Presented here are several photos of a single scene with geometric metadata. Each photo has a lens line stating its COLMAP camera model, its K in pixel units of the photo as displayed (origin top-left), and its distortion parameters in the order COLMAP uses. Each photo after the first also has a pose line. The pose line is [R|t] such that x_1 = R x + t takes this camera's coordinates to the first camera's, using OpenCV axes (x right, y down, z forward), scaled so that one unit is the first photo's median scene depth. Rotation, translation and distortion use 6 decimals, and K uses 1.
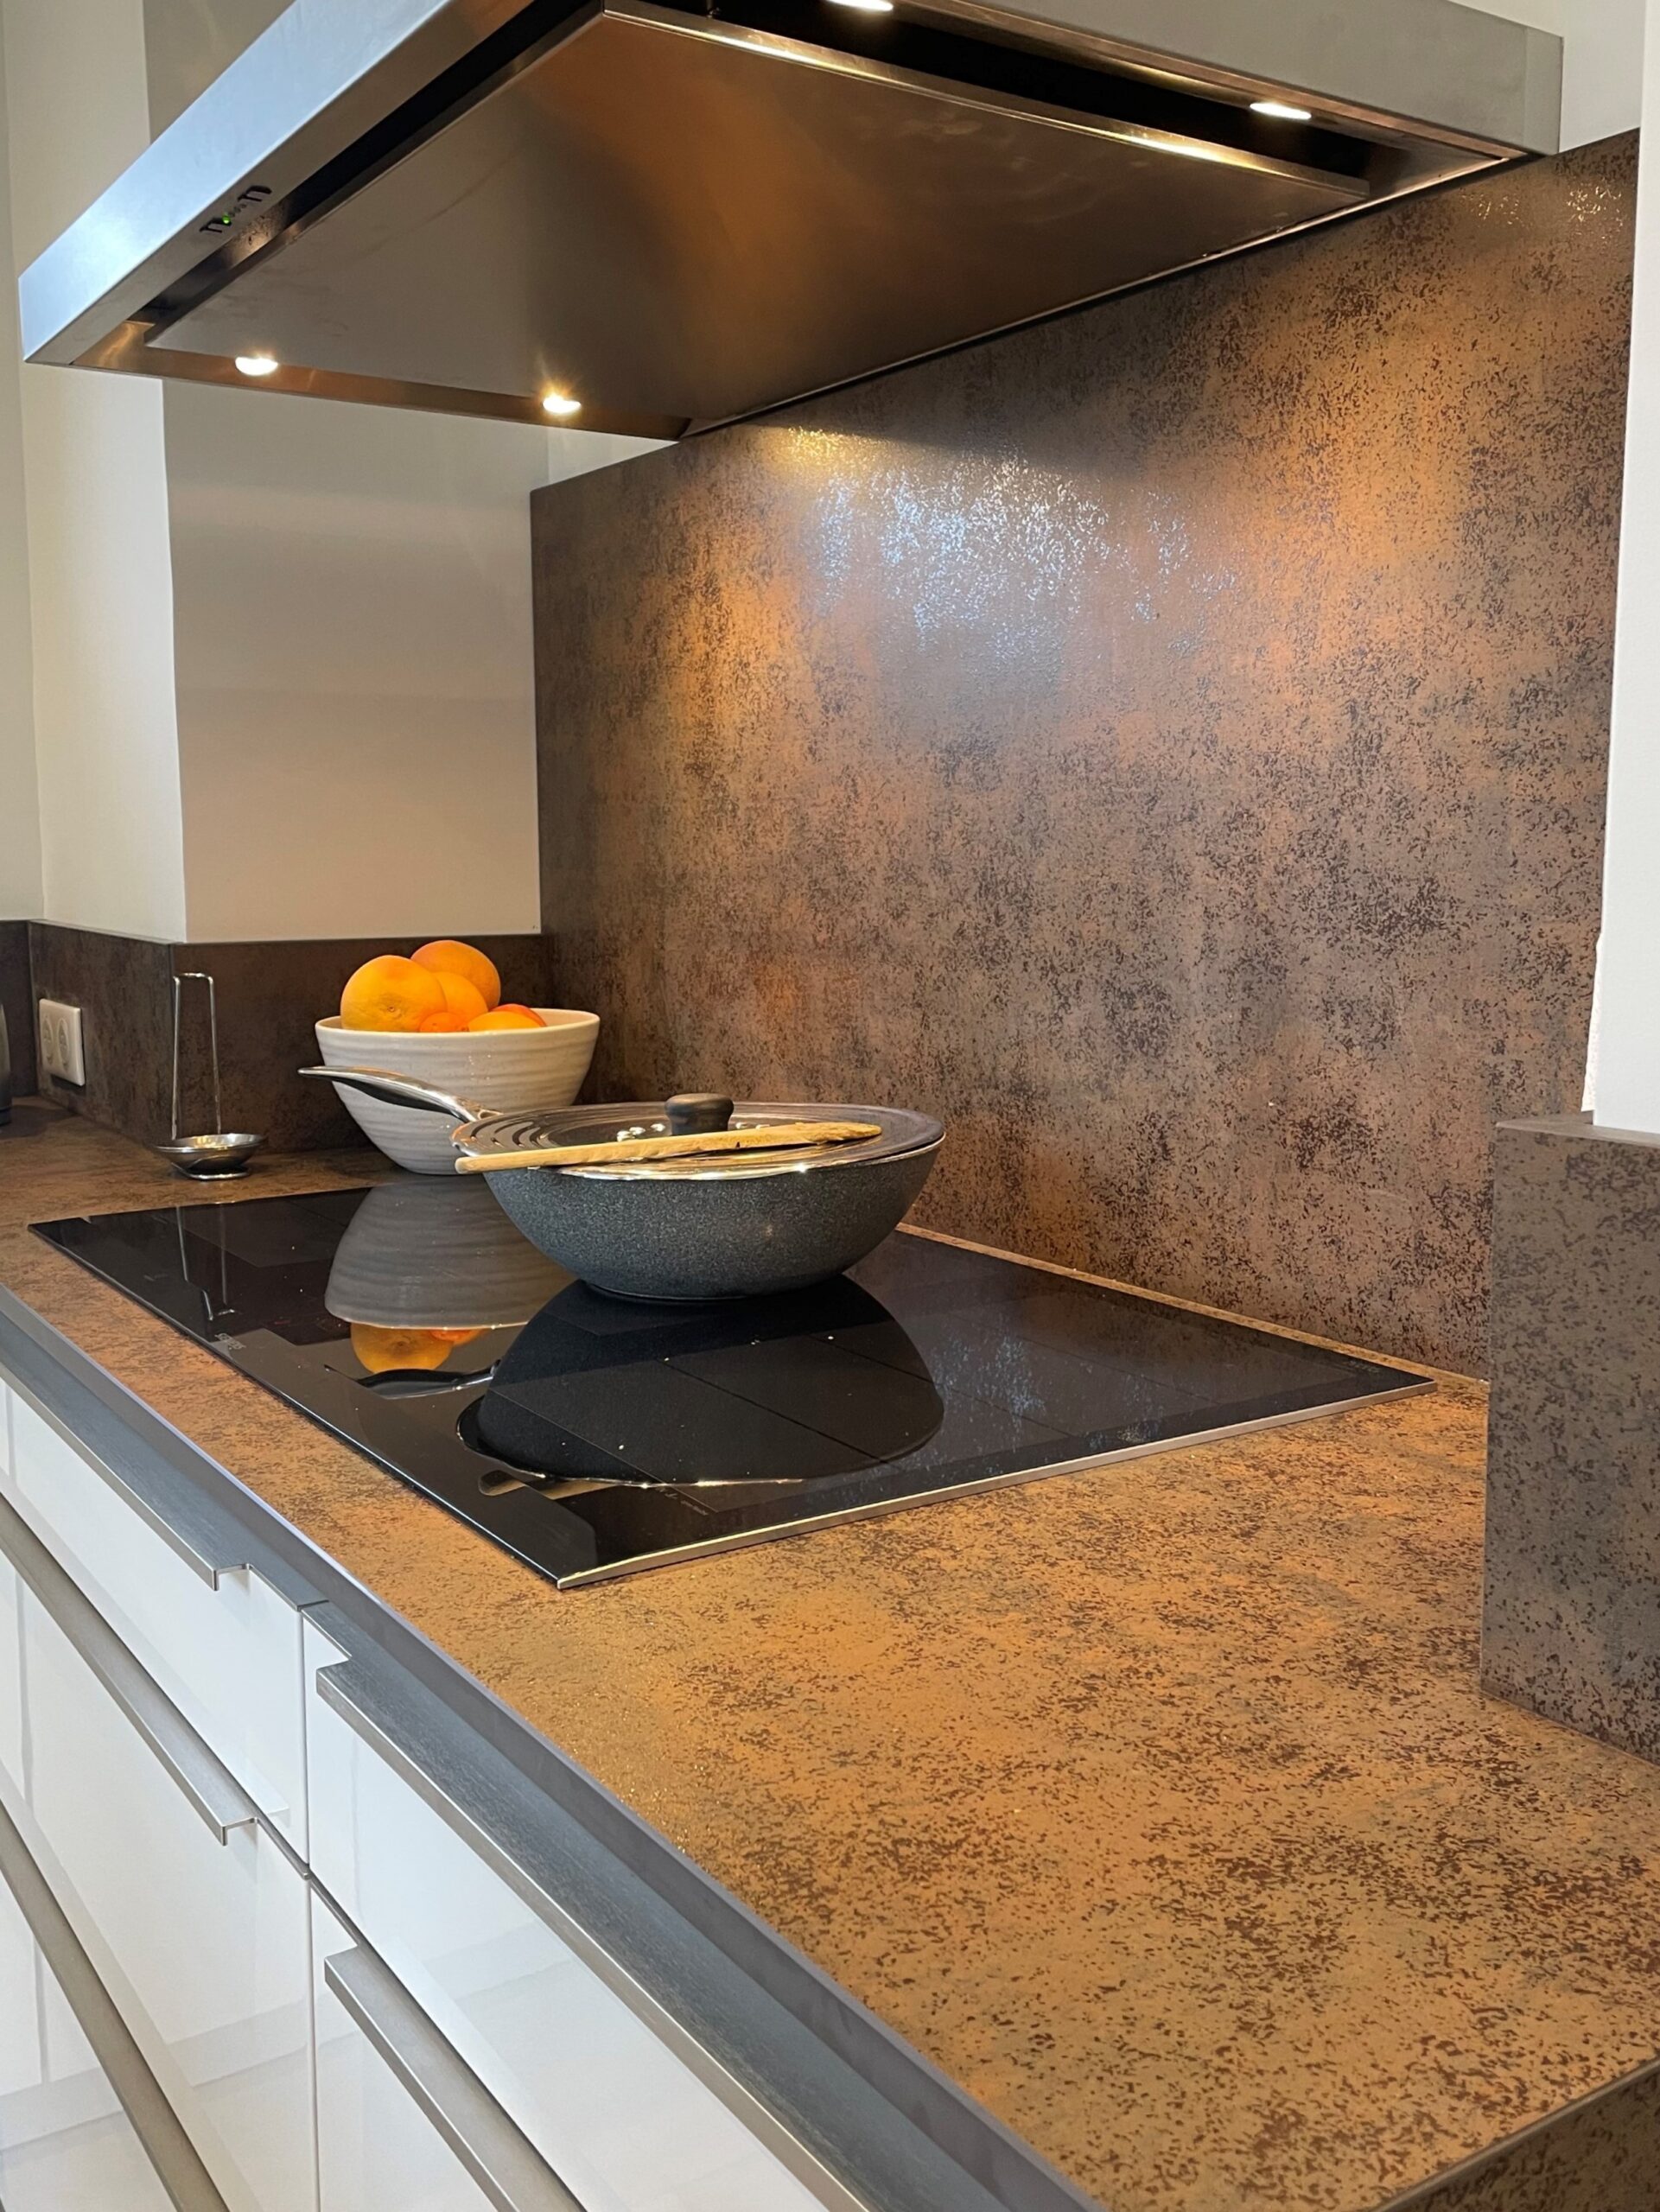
lens RADIAL K [[2027.8, 0, 838.5], [0, 2027.8, 1097.2], [0, 0, 1]] dist [0.136777, -0.241757]
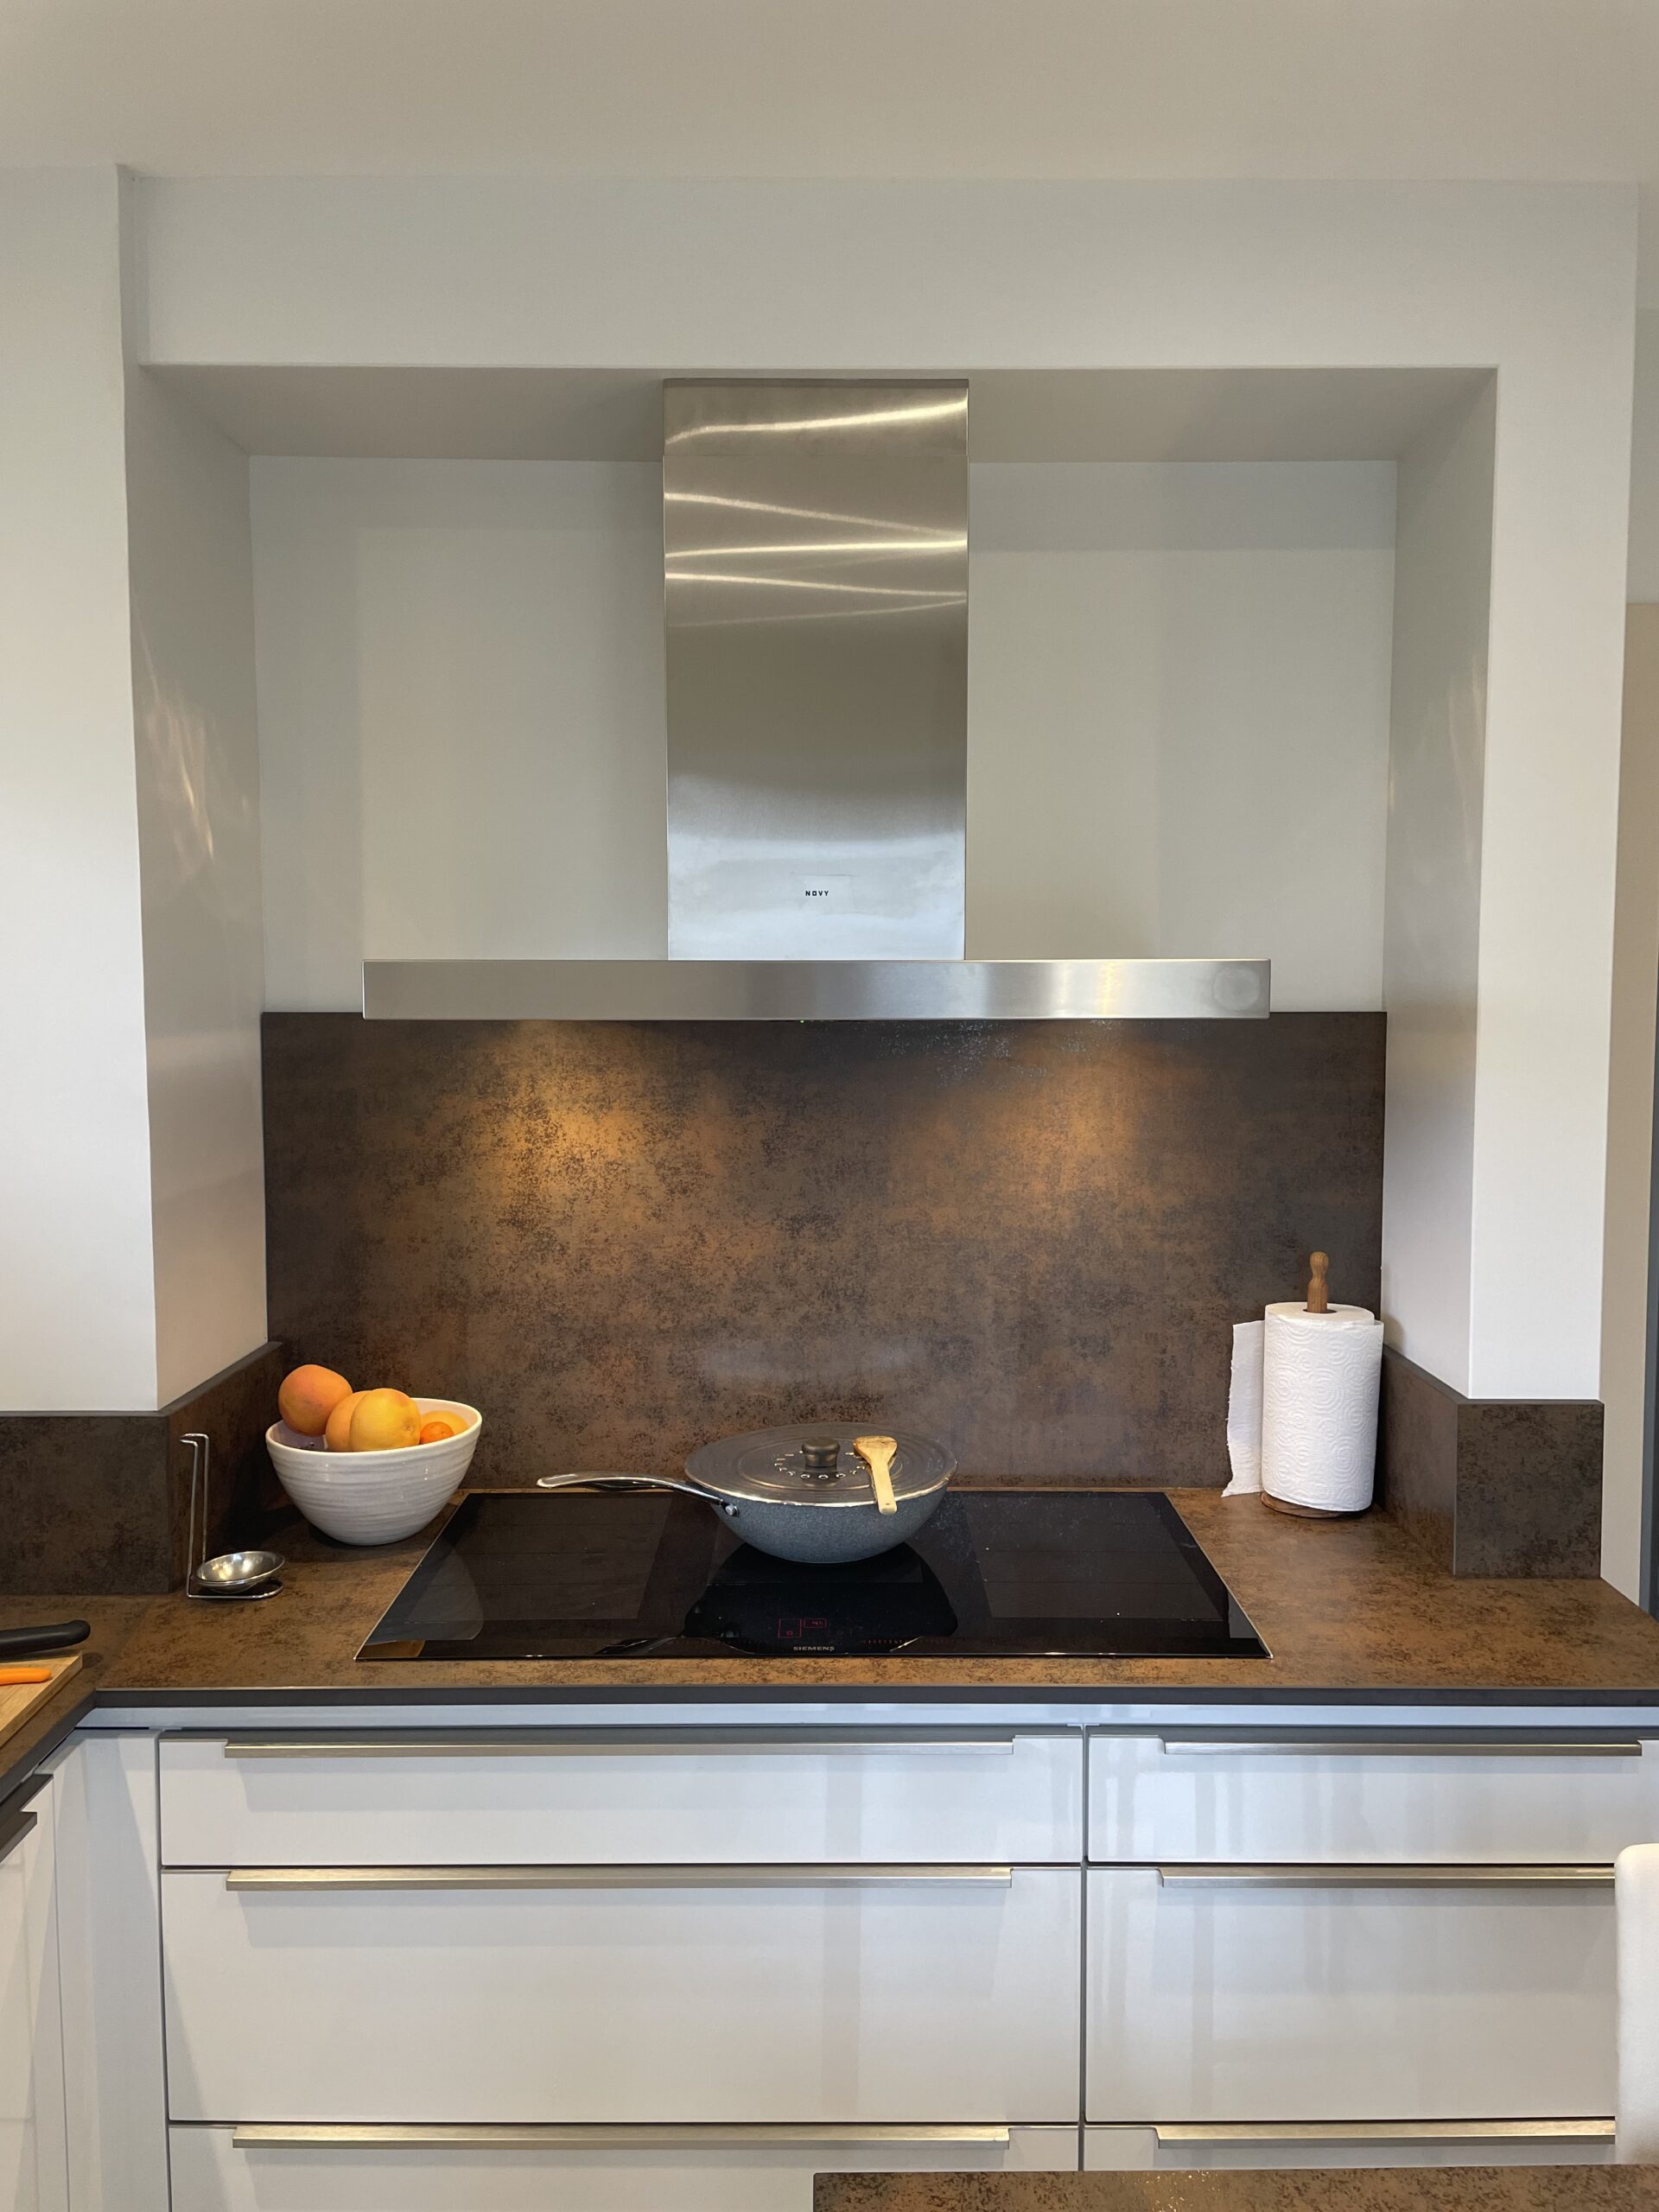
lens RADIAL K [[1673.4, 0, 838.7], [0, 1673.4, 1093.5], [0, 0, 1]] dist [0.107108, -0.175424]
pose [[0.553226, -0.055411, 0.831186, -1.310139], [0.105682, 0.994392, -0.004049, -0.306405], [-0.826301, 0.090082, 0.555979, 0.137646]]
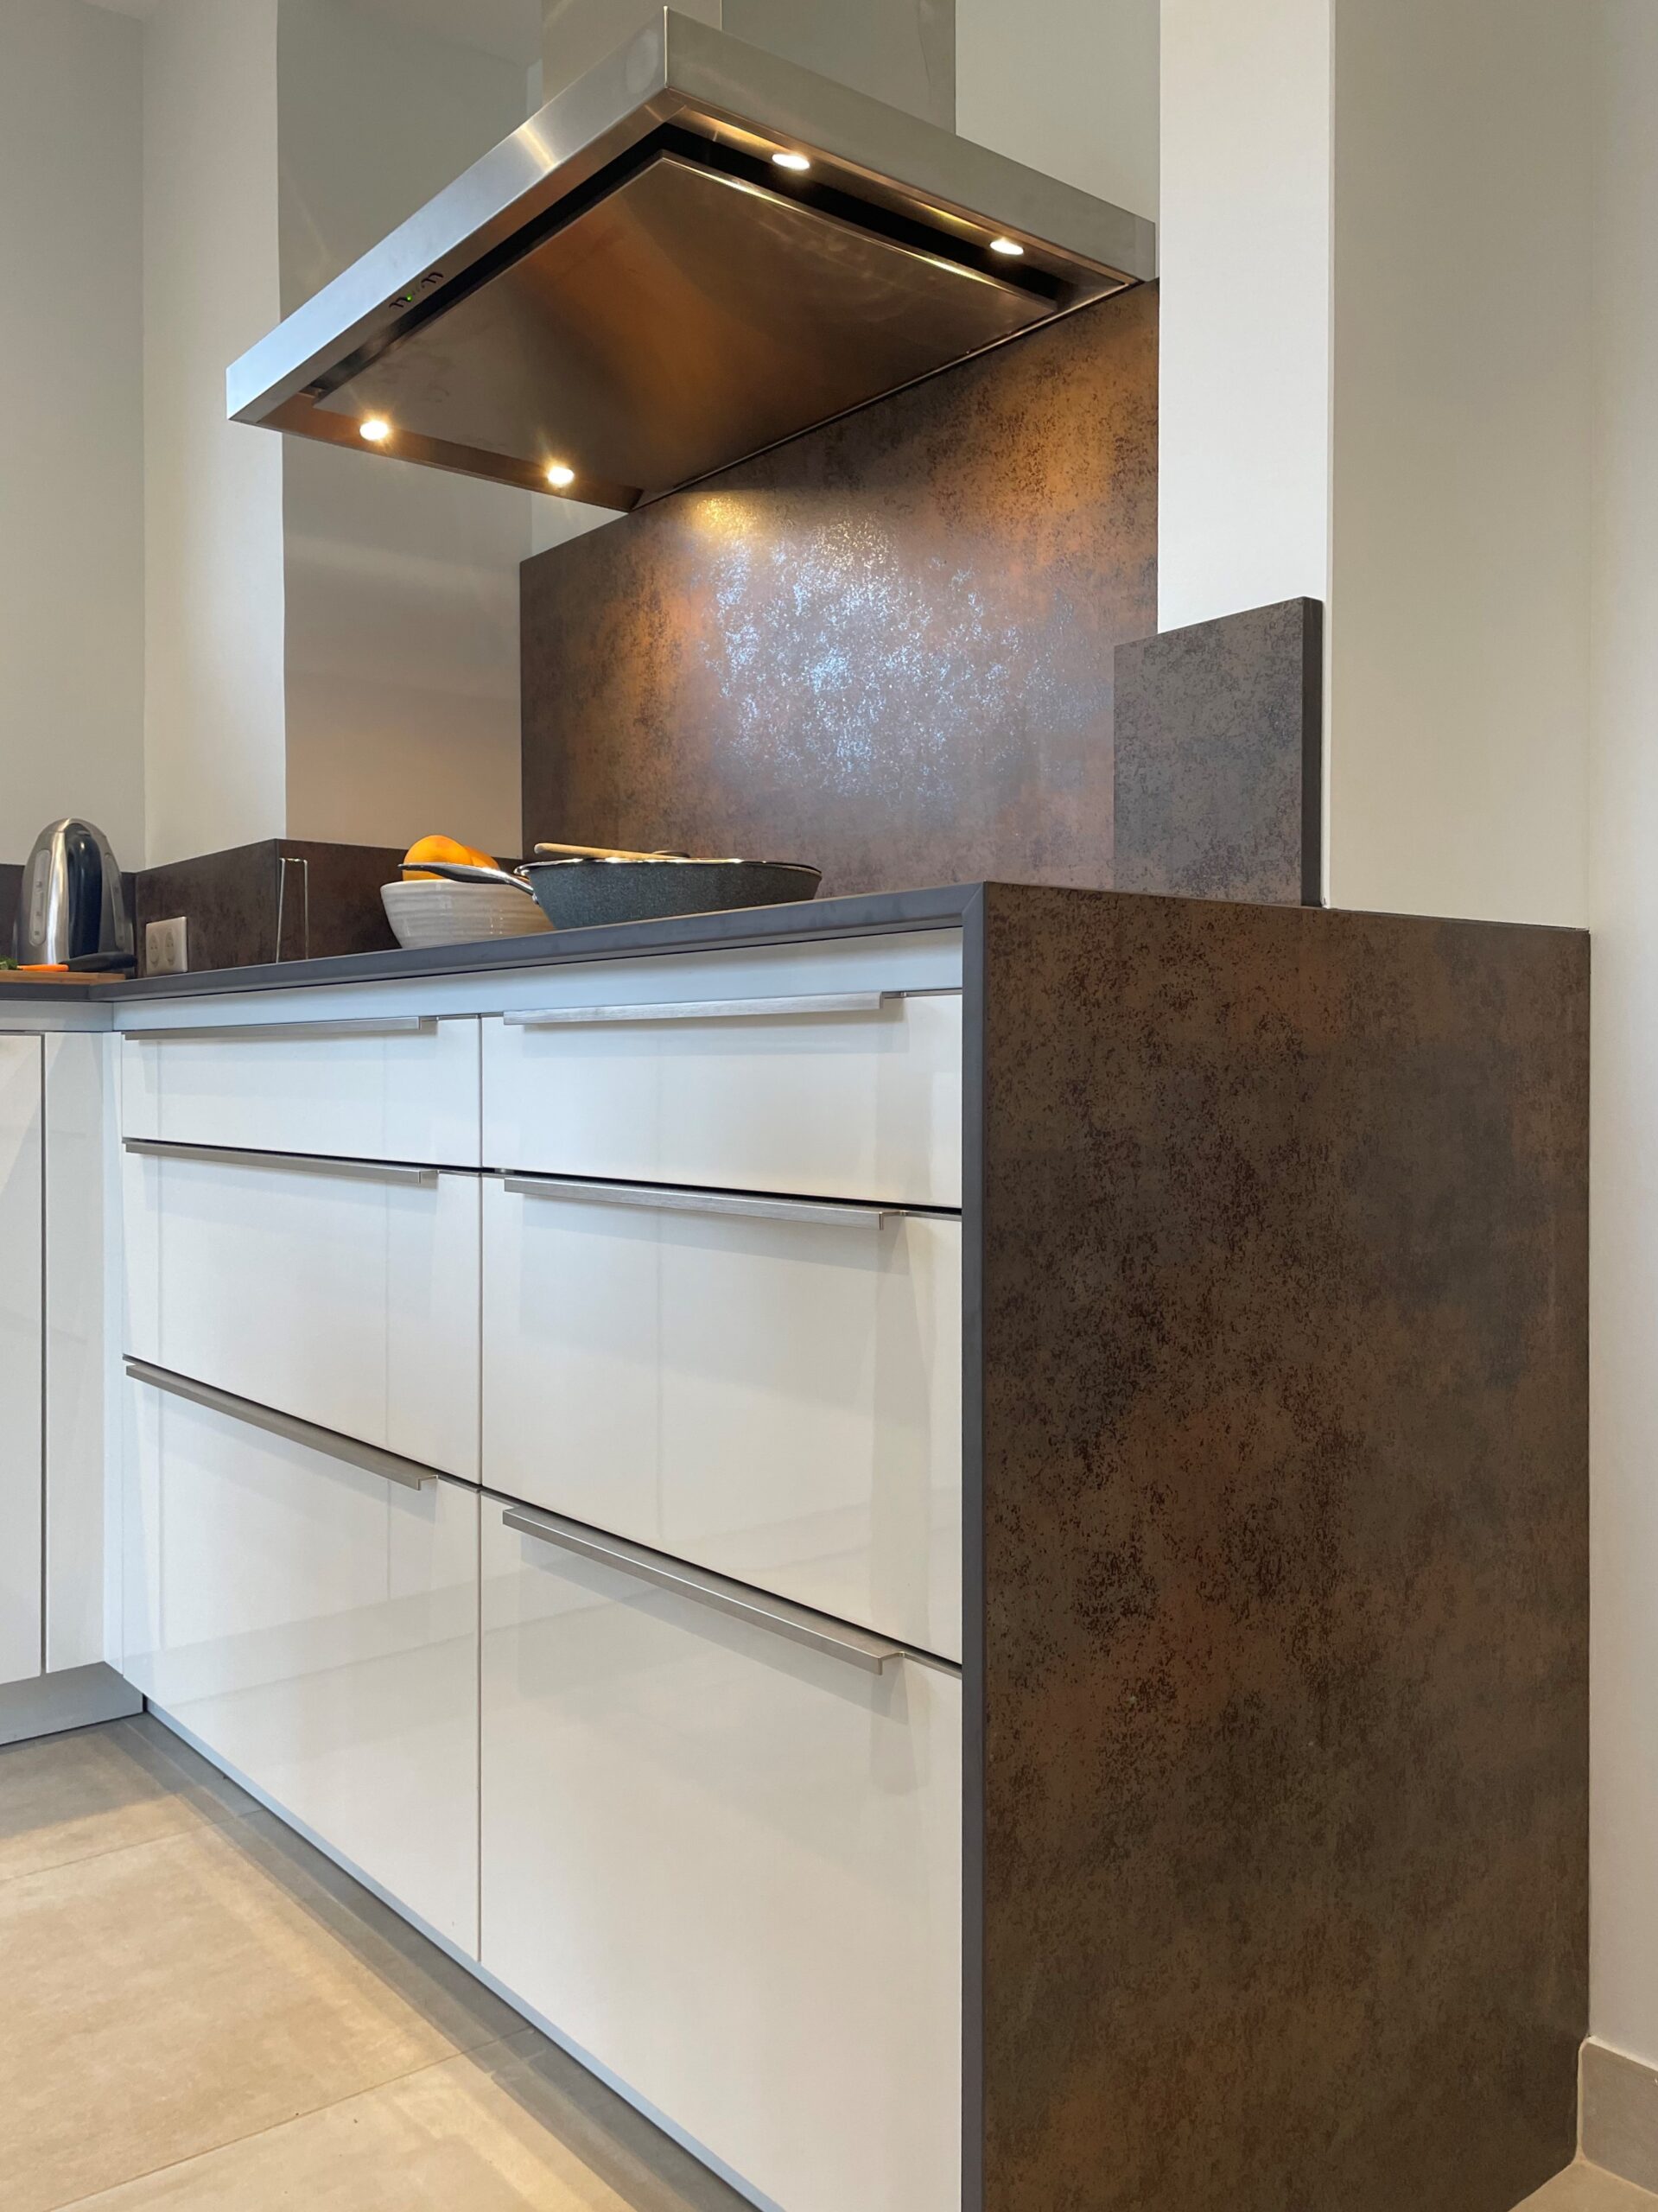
lens RADIAL K [[1781.4, 0, 835.0], [0, 1781.4, 1096.1], [0, 0, 1]] dist [0.106252, -0.134529]
pose [[0.995227, -0.001015, 0.097583, -0.078368], [0.012018, 0.993609, -0.112231, 0.360680], [-0.096846, 0.112868, 0.988879, -0.400480]]
